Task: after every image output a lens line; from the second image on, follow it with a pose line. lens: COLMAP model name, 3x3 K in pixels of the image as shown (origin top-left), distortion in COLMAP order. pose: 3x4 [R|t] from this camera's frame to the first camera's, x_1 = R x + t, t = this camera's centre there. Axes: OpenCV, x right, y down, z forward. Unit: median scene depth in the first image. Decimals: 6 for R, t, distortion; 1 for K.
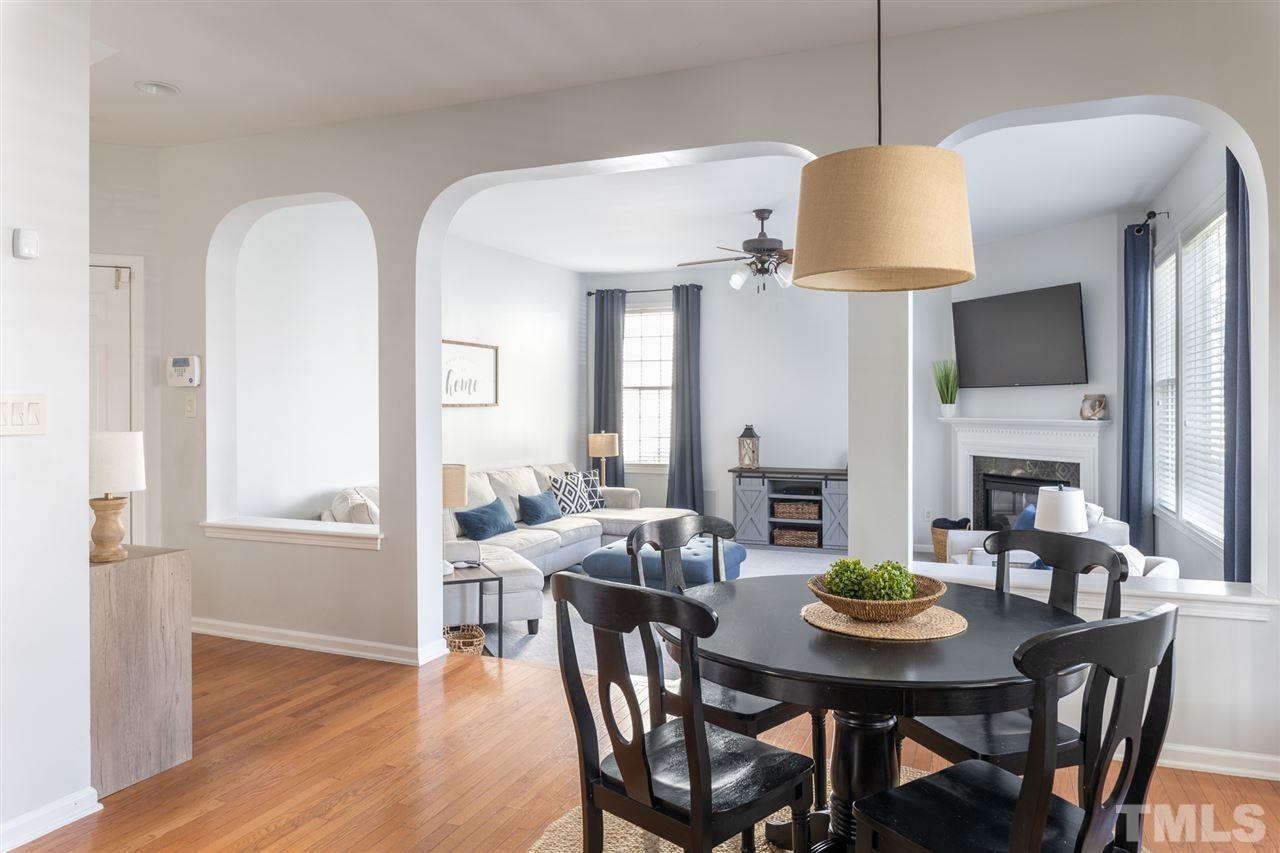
lens RADIAL K [[811.7, 0, 648.2], [0, 811.7, 422.2], [0, 0, 1]] dist [-0.000392, -0.008470]
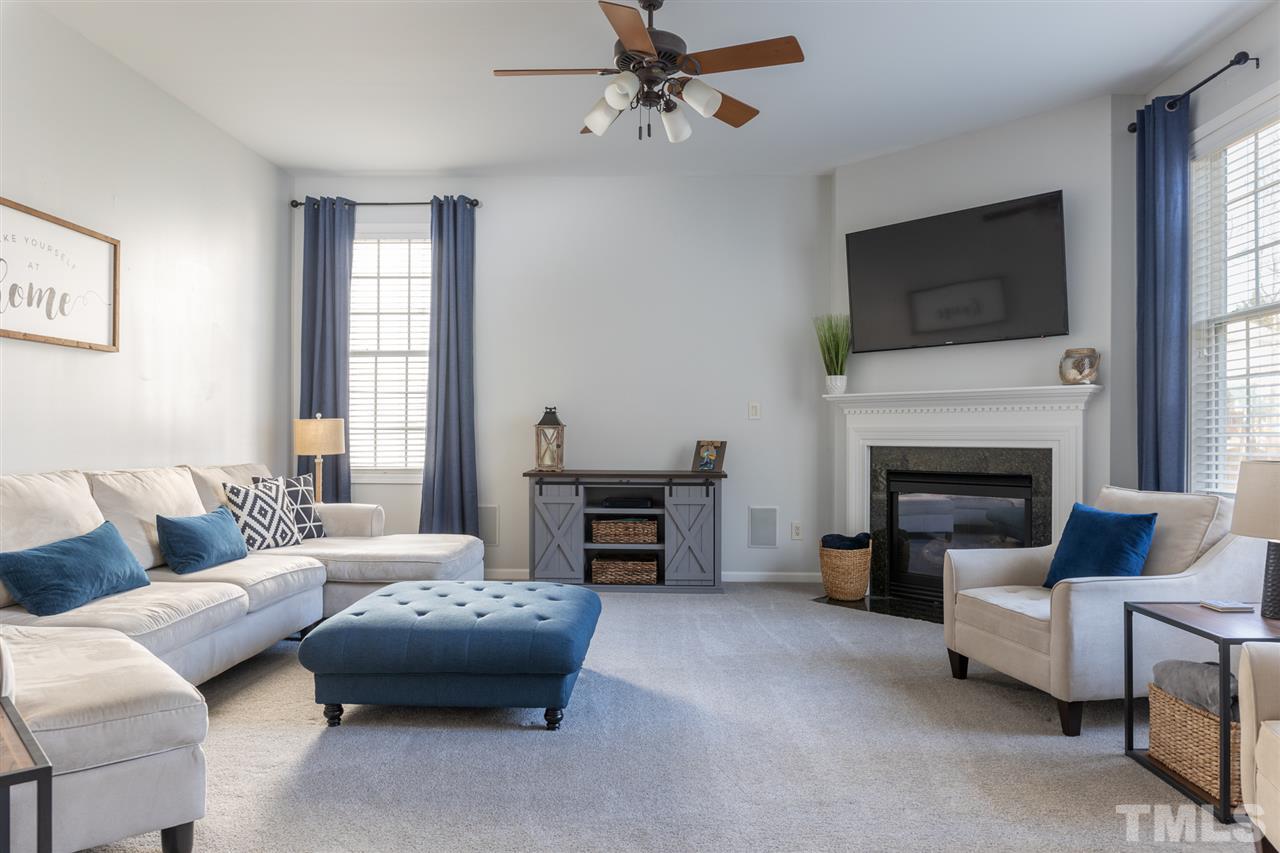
lens RADIAL K [[811.7, 0, 627.3], [0, 811.7, 437.8], [0, 0, 1]] dist [-0.000392, -0.008470]
pose [[0.941681, 0.006011, 0.336454, -0.045595], [-0.000295, 0.999855, -0.017037, 0.042793], [-0.336508, 0.015944, 0.941546, 0.363329]]
